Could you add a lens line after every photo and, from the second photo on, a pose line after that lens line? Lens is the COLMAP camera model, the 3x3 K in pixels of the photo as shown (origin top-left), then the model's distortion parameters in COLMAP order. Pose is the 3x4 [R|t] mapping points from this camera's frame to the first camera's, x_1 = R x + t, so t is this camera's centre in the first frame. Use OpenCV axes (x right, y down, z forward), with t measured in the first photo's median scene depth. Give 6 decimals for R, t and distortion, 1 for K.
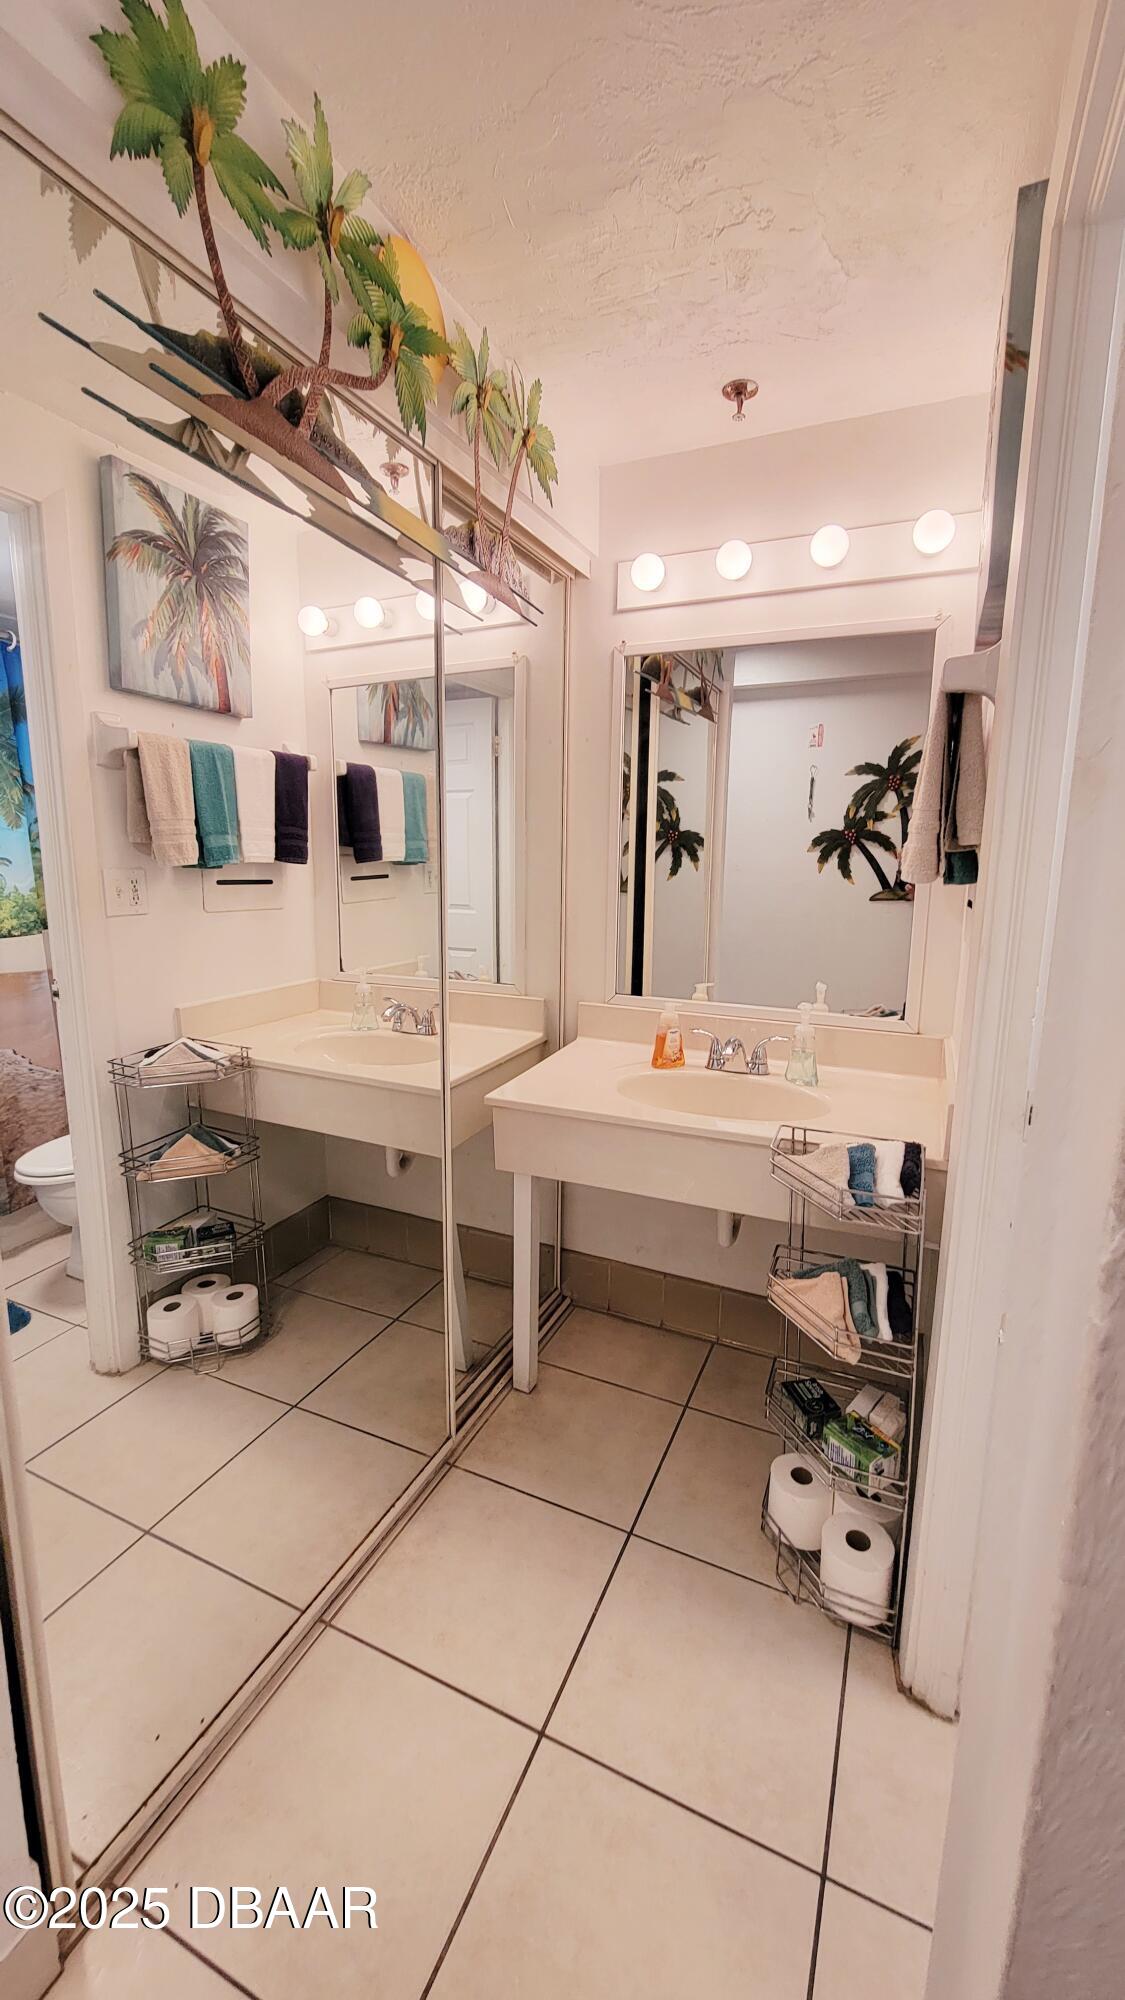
lens RADIAL K [[814.0, 0, 544.1], [0, 814.0, 984.2], [0, 0, 1]] dist [0.000987, -0.001115]
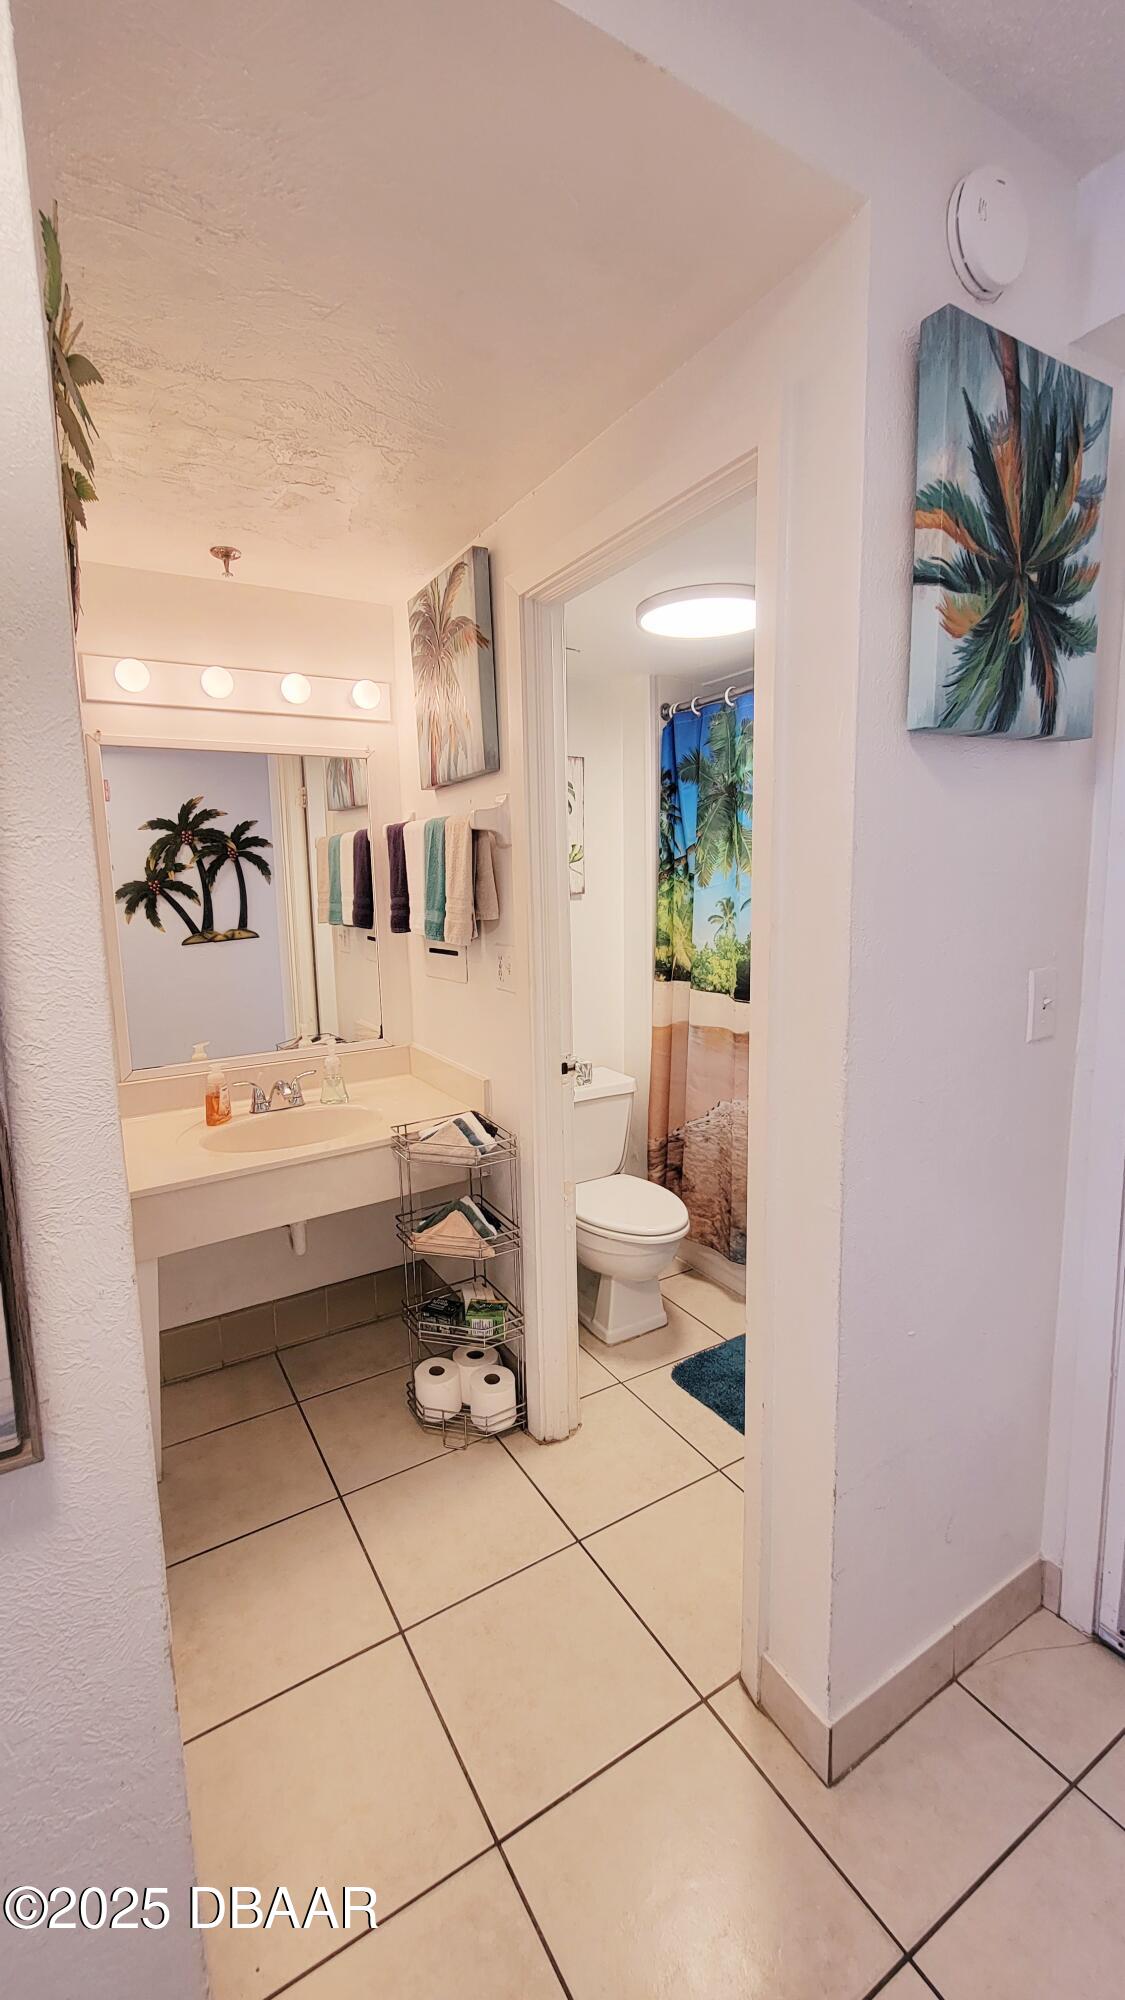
lens RADIAL K [[814.0, 0, 544.1], [0, 814.0, 984.2], [0, 0, 1]] dist [0.000987, -0.001115]
pose [[0.565626, -0.141204, 0.812483, -0.220591], [0.166066, 0.984552, 0.055498, -0.033234], [-0.807768, 0.103534, 0.580337, -0.008276]]
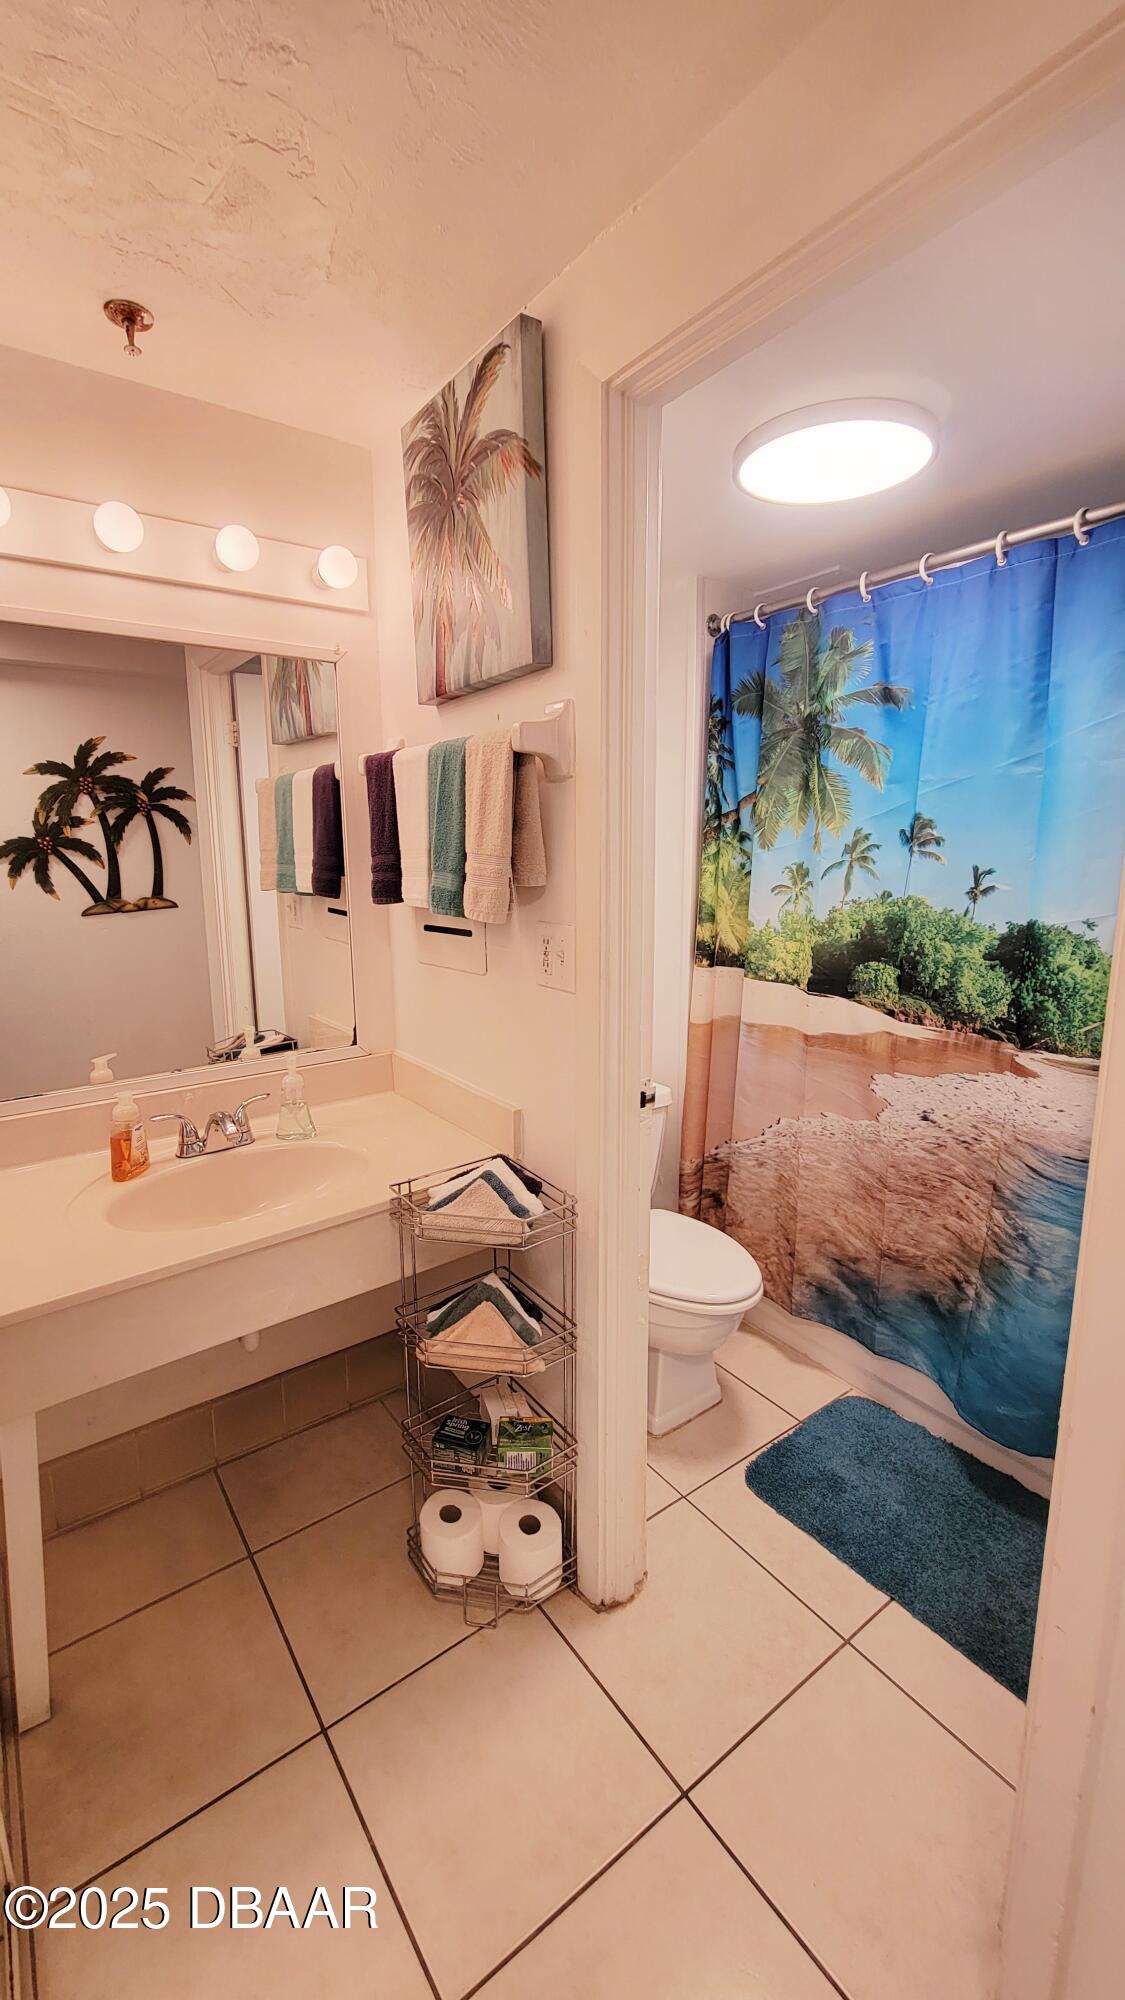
lens RADIAL K [[814.0, 0, 544.1], [0, 814.0, 984.2], [0, 0, 1]] dist [0.000987, -0.001115]
pose [[0.490294, -0.169345, 0.854947, -0.133790], [0.157869, 0.981971, 0.103971, -0.043838], [-0.857140, 0.083993, 0.508189, 0.120662]]
